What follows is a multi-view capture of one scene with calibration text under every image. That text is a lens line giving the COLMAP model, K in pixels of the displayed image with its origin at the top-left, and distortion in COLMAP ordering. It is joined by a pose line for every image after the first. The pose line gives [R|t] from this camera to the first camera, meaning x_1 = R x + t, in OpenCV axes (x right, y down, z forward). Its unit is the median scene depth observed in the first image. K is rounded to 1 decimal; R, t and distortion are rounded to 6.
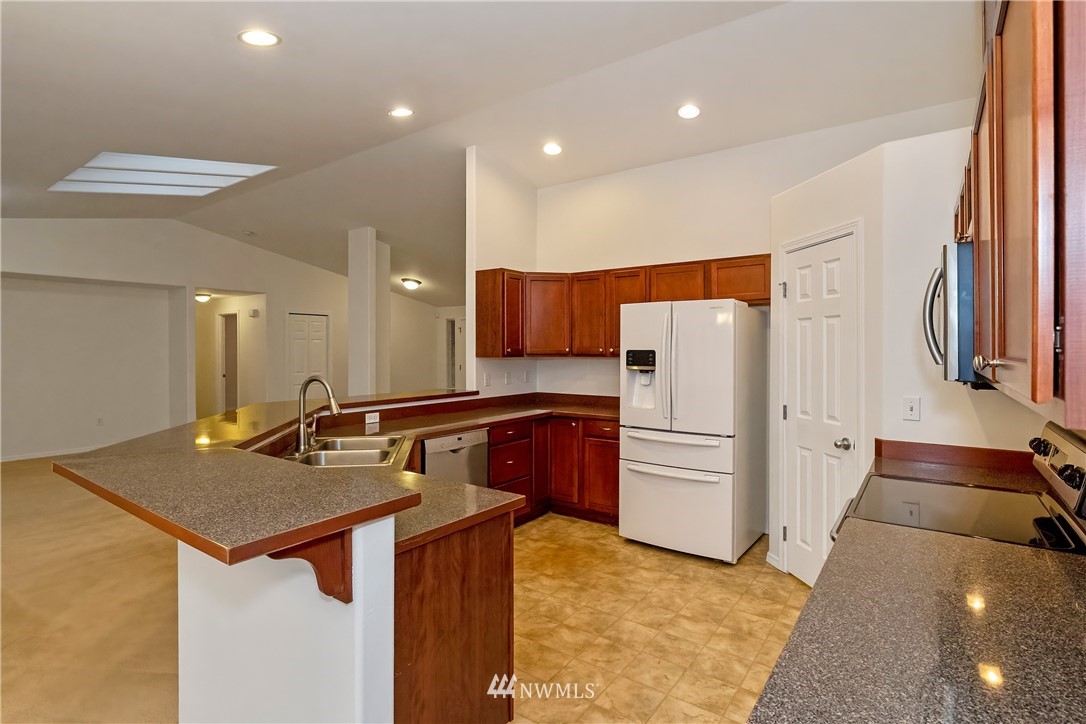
lens RADIAL K [[537.3, 0, 560.9], [0, 537.3, 349.0], [0, 0, 1]] dist [-0.006317, -0.001050]
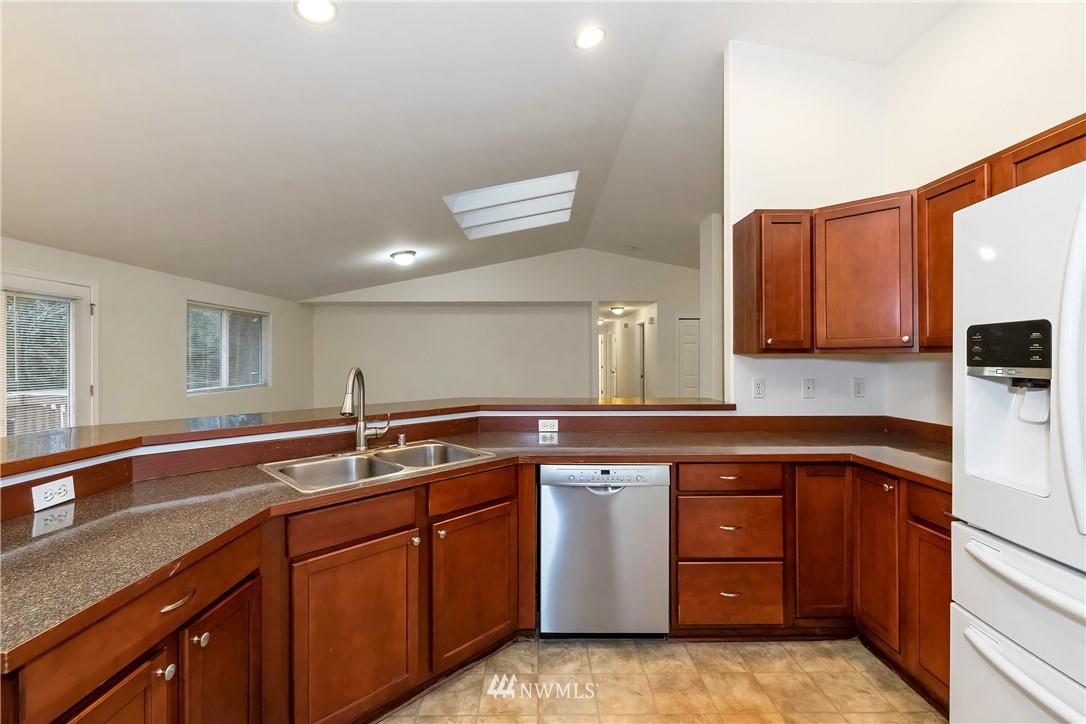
lens RADIAL K [[478.1, 0, 549.3], [0, 478.1, 356.9], [0, 0, 1]] dist [0.004042, 0.000489]
pose [[0.576849, -0.003020, -0.816845, 0.227914], [-0.001106, 0.999989, -0.004478, 0.025666], [0.816850, 0.003486, 0.576839, 0.546610]]
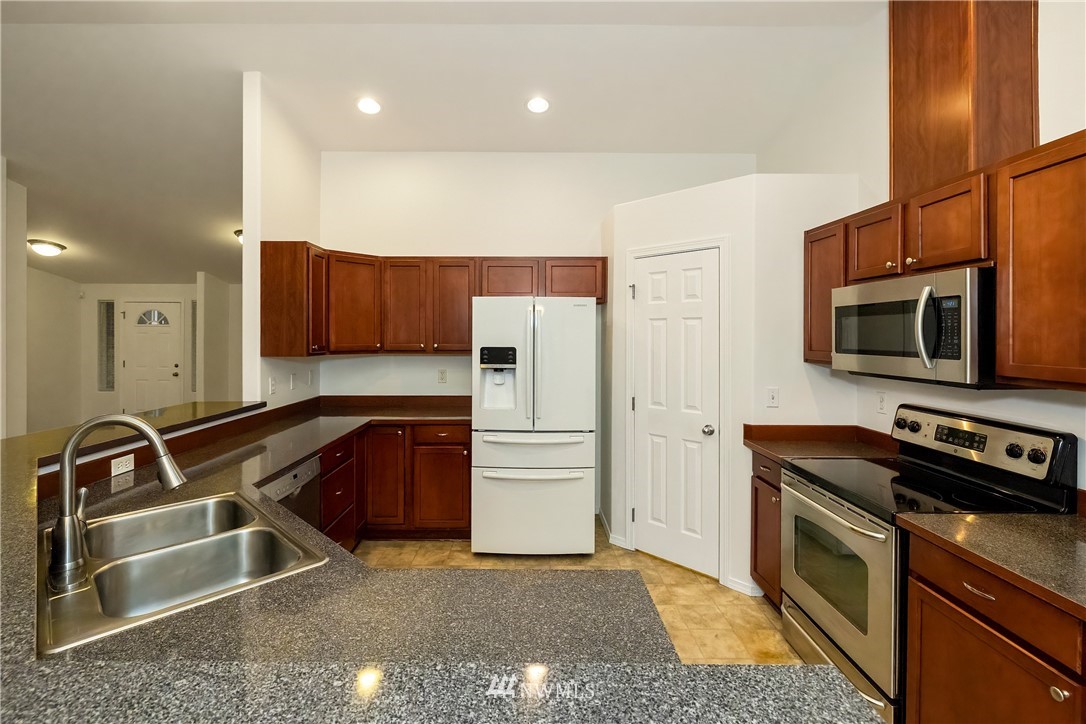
lens RADIAL K [[478.1, 0, 539.3], [0, 478.1, 336.8], [0, 0, 1]] dist [0.004042, 0.000489]
pose [[0.820543, 0.001442, 0.571583, -0.258405], [-0.001996, 0.999998, 0.000343, -0.015916], [-0.571581, -0.001422, 0.820544, 0.271246]]
